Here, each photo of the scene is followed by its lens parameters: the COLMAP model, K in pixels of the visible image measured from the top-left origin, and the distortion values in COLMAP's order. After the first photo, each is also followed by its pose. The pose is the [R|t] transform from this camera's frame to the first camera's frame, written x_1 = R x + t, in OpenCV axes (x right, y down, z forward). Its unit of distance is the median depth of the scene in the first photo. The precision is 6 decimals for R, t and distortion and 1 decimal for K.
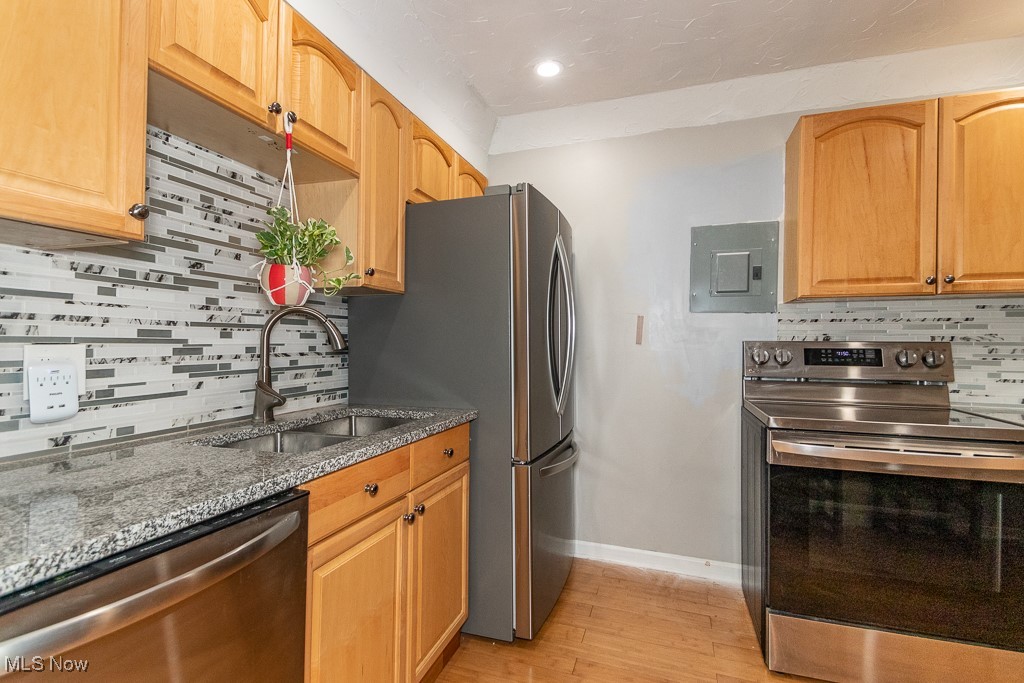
lens RADIAL K [[494.2, 0, 508.0], [0, 494.2, 344.7], [0, 0, 1]] dist [0.051474, -0.028797]
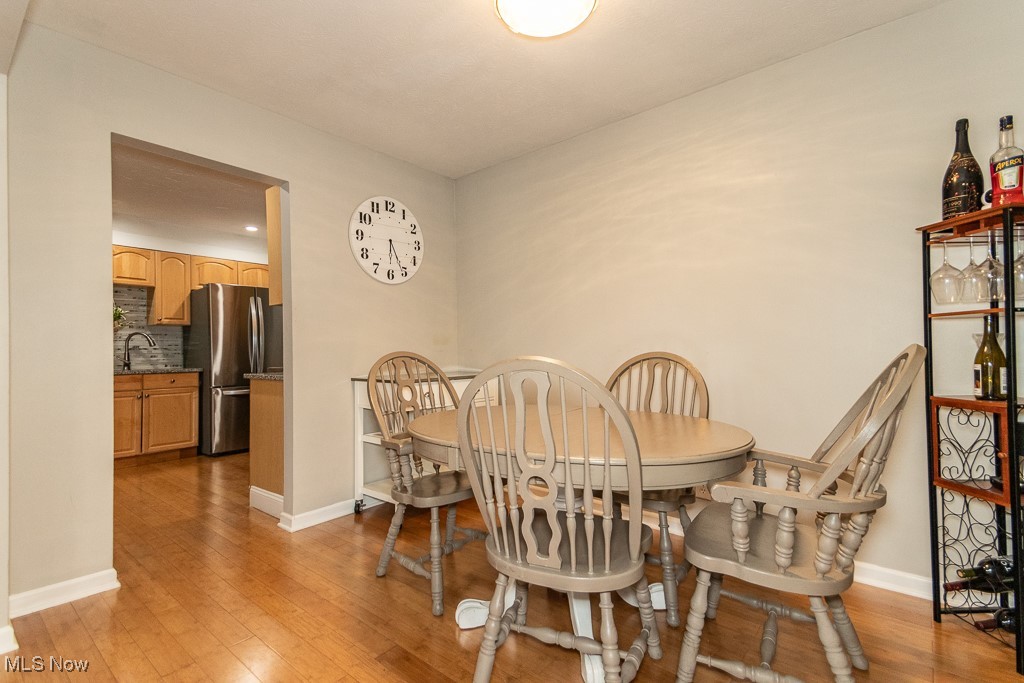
lens RADIAL K [[461.0, 0, 507.1], [0, 461.0, 344.3], [0, 0, 1]] dist [0.067929, -0.035776]
pose [[0.941731, -0.026418, -0.335328, 2.246668], [0.020697, 0.999573, -0.020625, 0.085955], [0.335730, 0.012483, 0.941876, -0.799542]]
